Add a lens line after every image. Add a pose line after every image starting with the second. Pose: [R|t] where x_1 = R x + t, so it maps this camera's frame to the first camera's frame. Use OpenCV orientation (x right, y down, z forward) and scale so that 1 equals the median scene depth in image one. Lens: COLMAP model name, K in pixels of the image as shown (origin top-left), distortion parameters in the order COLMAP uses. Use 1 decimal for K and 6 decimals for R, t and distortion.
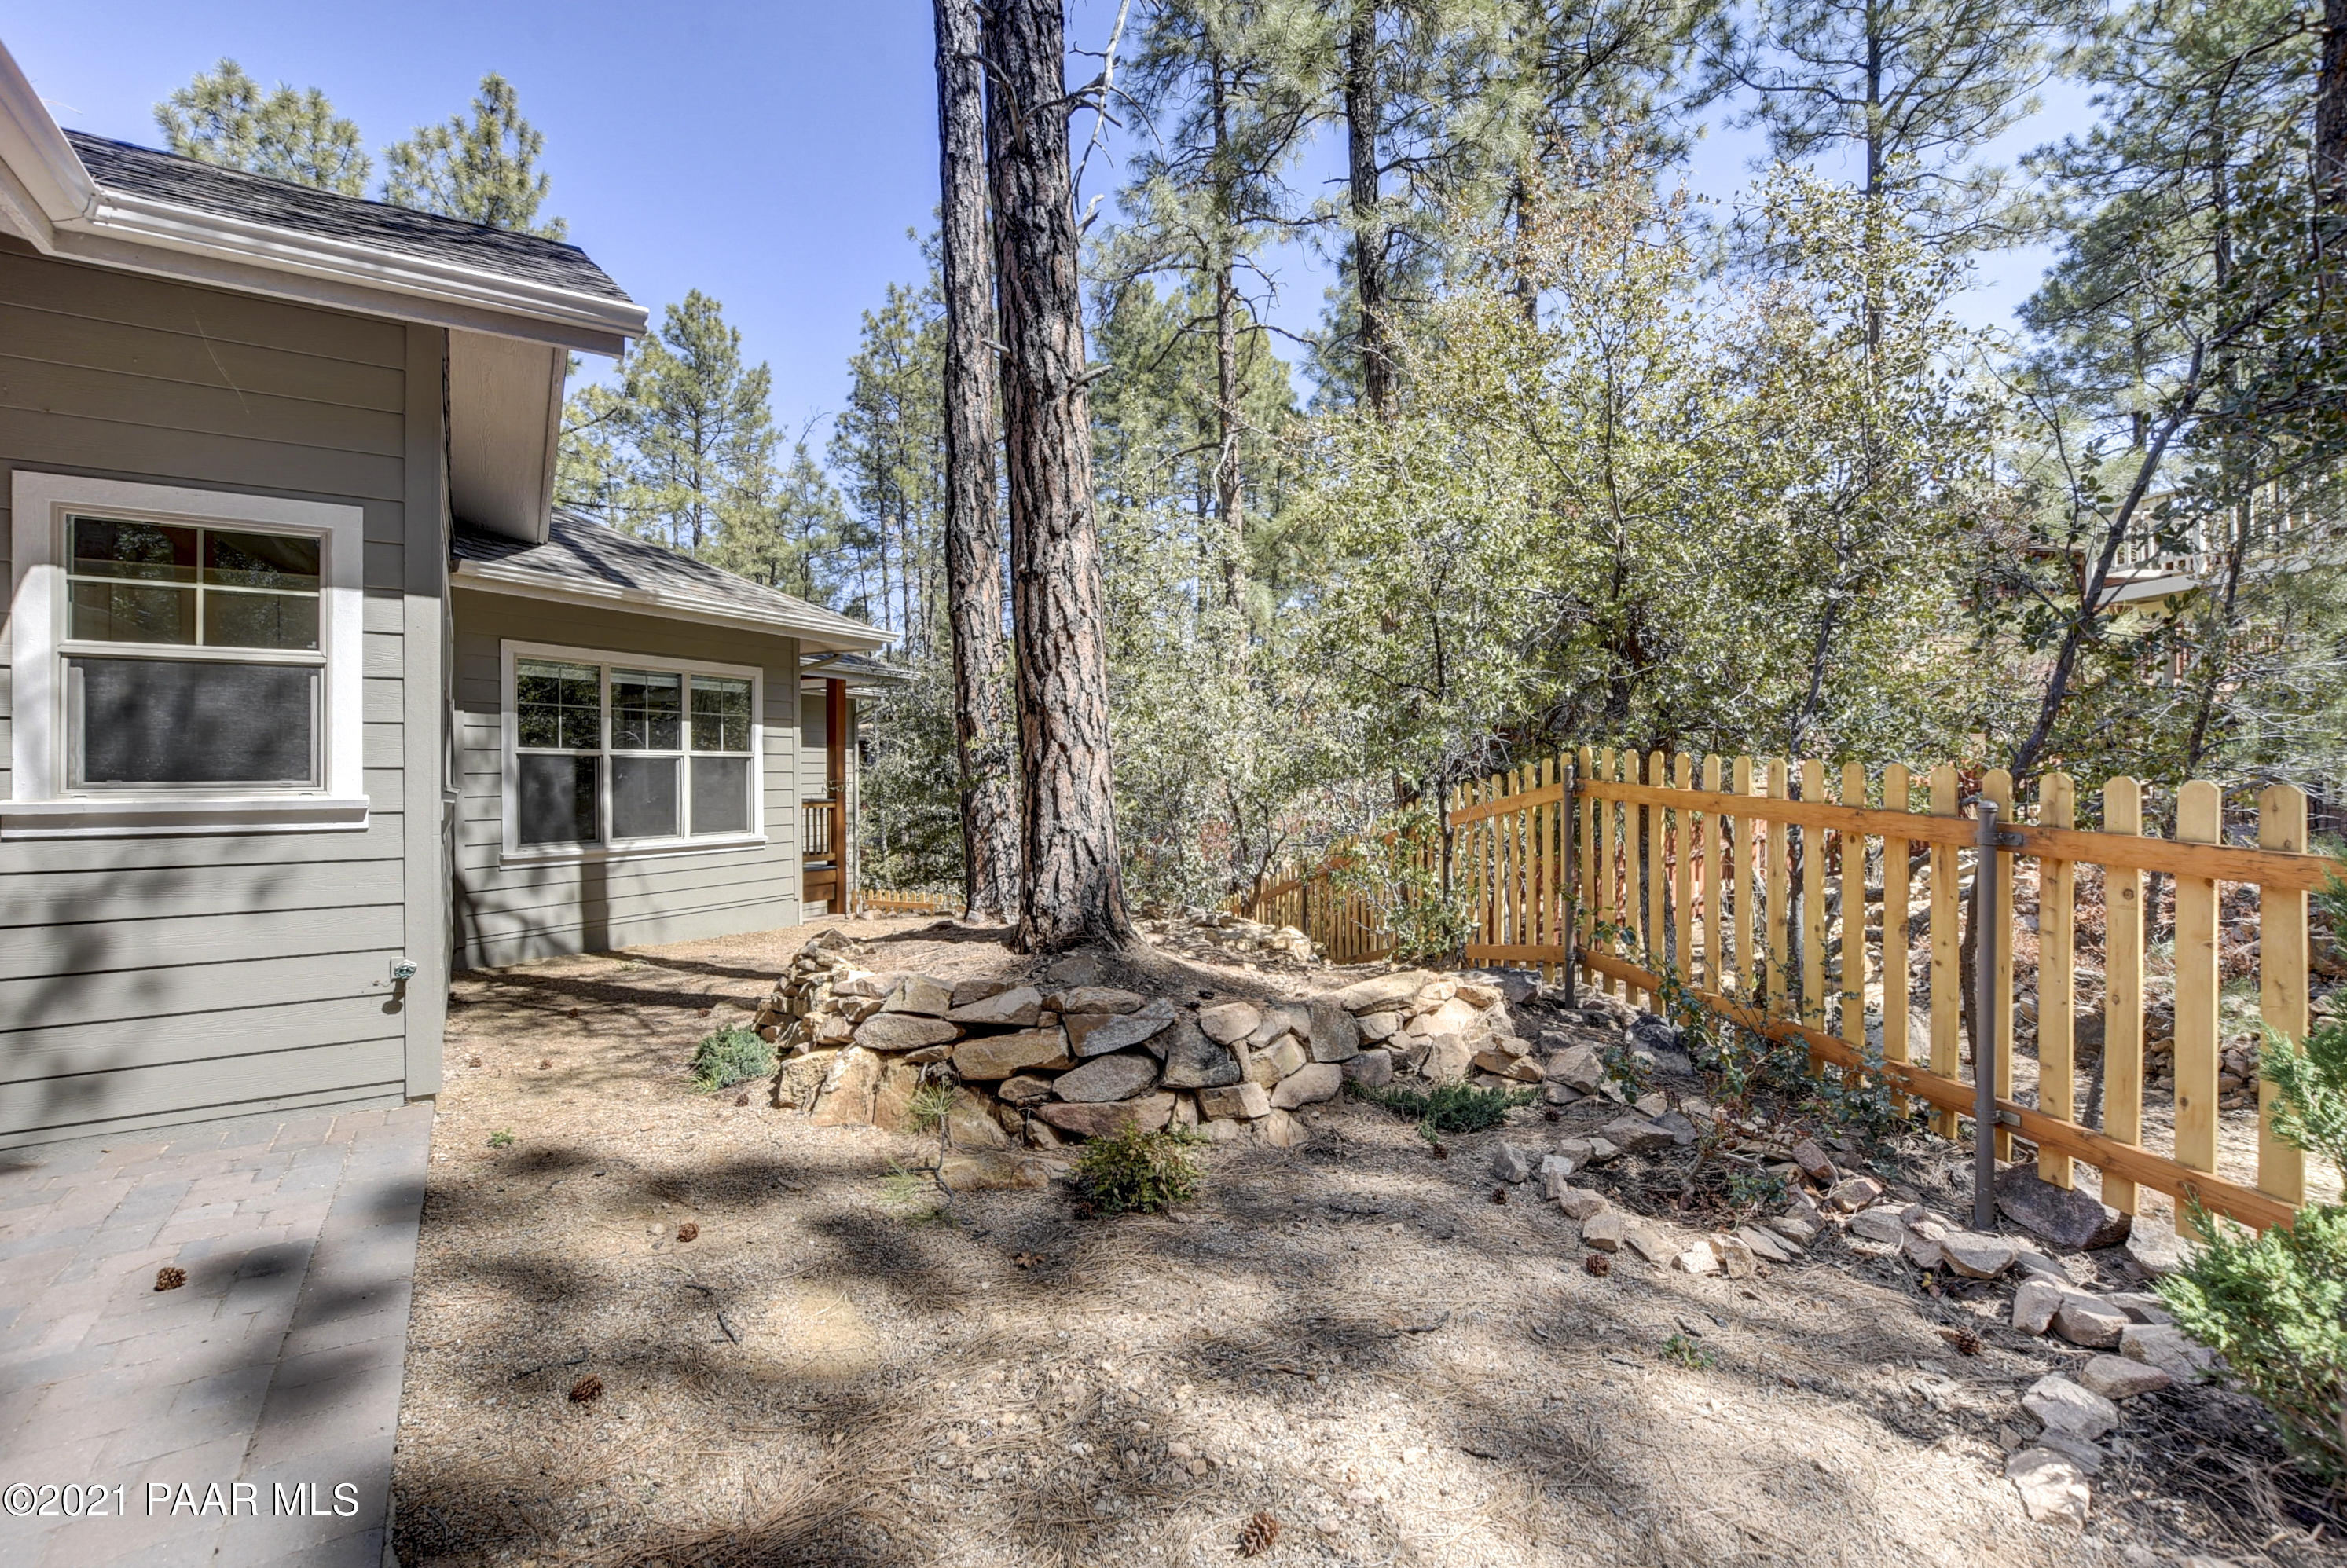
lens RADIAL K [[1034.8, 0, 1115.8], [0, 1034.8, 770.8], [0, 0, 1]] dist [-0.020923, 0.004601]
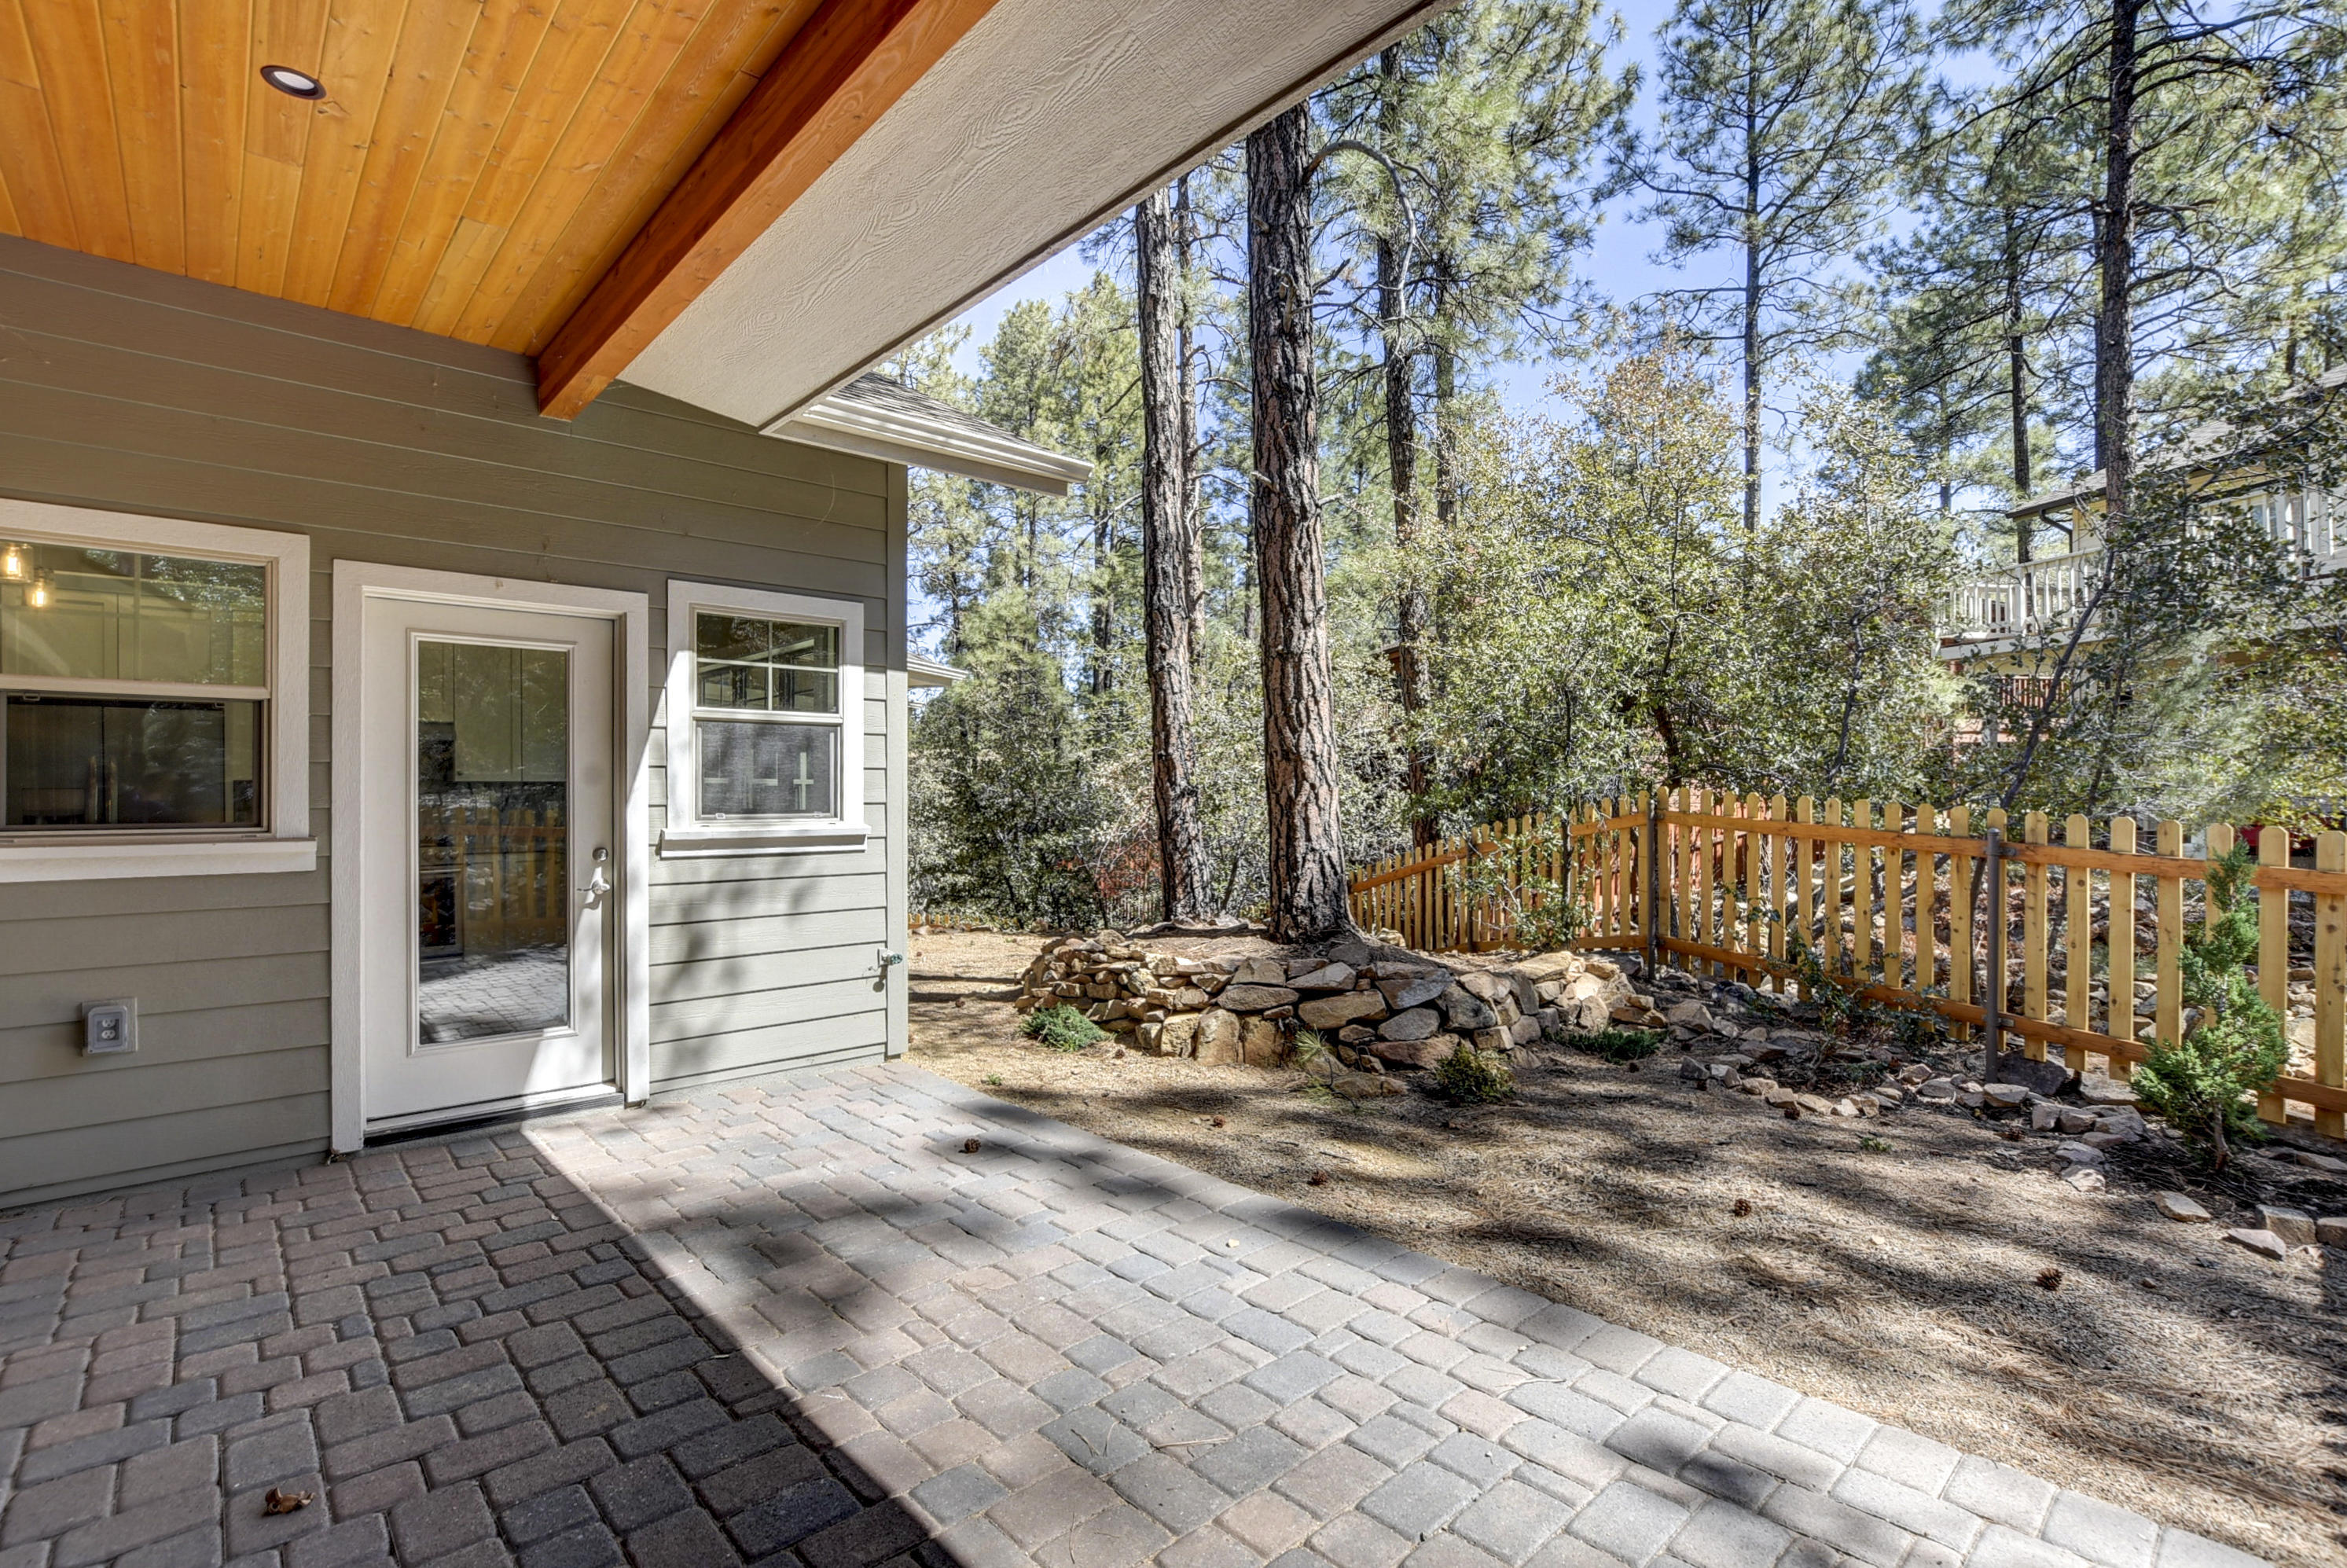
lens RADIAL K [[1034.9, 0, 1136.7], [0, 1034.9, 794.3], [0, 0, 1]] dist [-0.020923, 0.004601]
pose [[0.992229, 0.002976, 0.124392, -0.489688], [-0.003078, 0.999995, 0.000623, -0.014427], [-0.124389, -0.001001, 0.992233, -0.309341]]
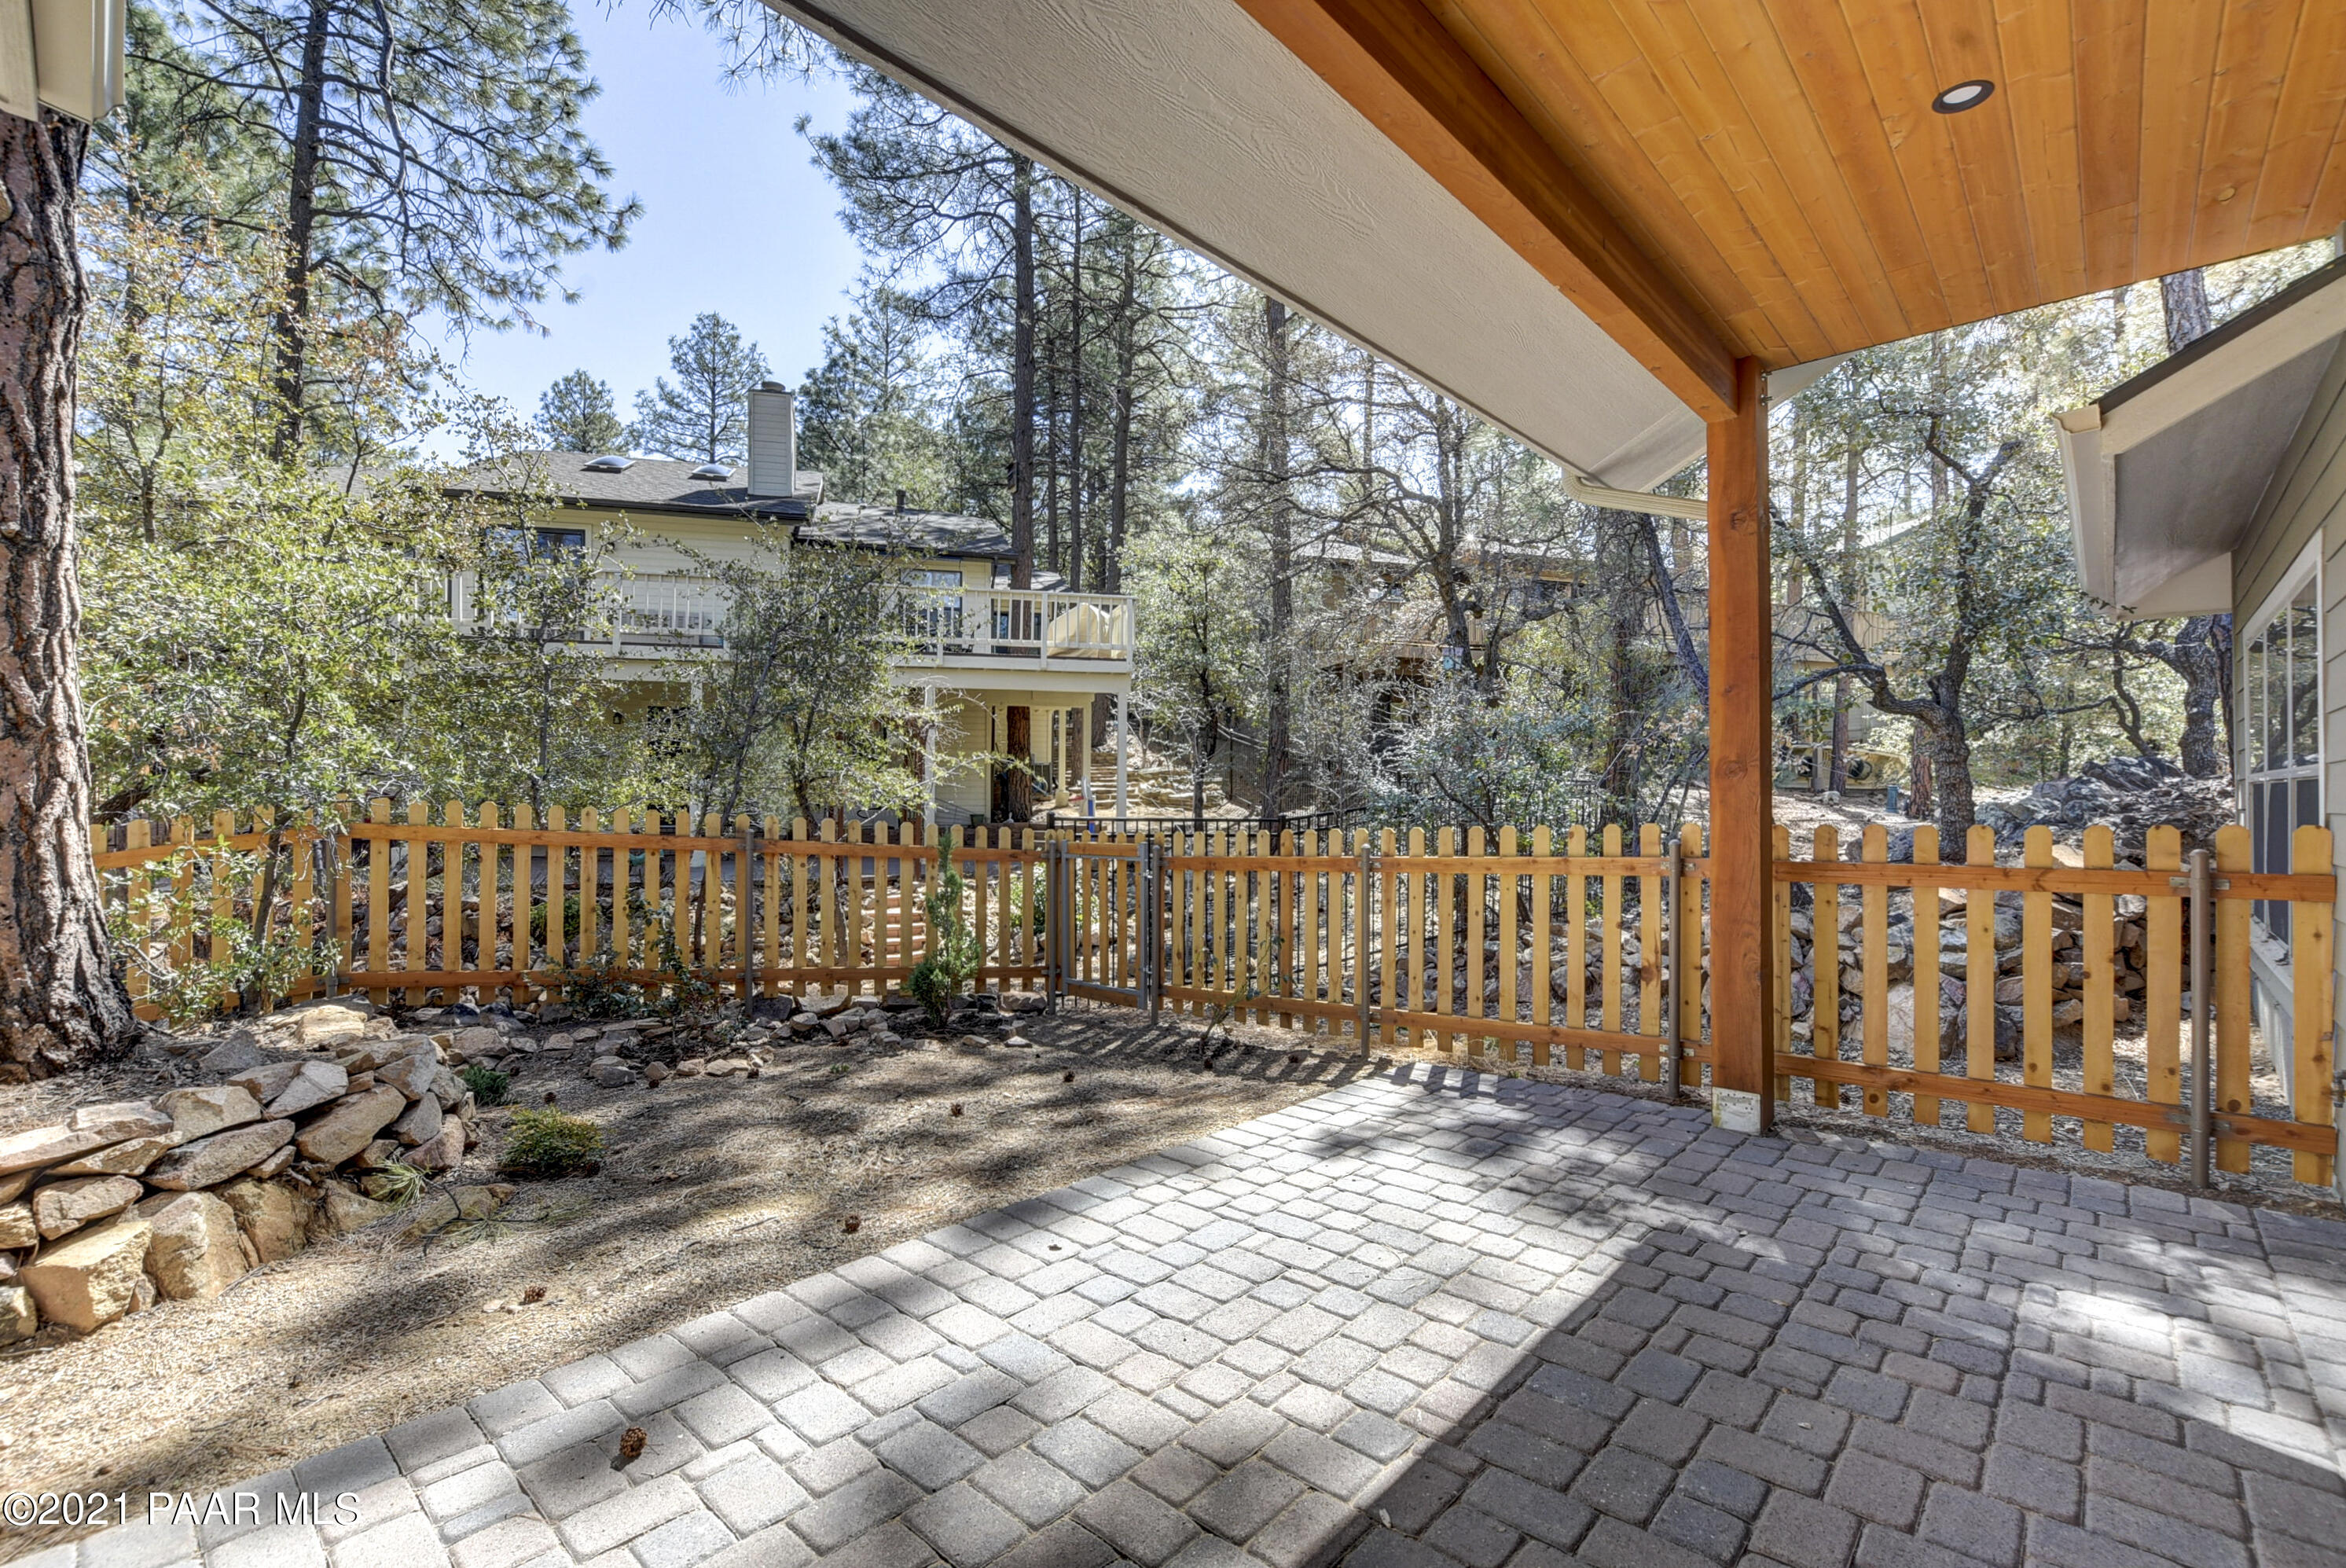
lens RADIAL K [[1034.5, 0, 1174.5], [0, 1034.5, 792.4], [0, 0, 1]] dist [-0.020923, 0.004601]
pose [[-0.211904, 0.017820, 0.977128, -1.040679], [-0.004860, 0.999802, -0.019287, -0.010776], [-0.977278, -0.008836, -0.211776, 0.431217]]
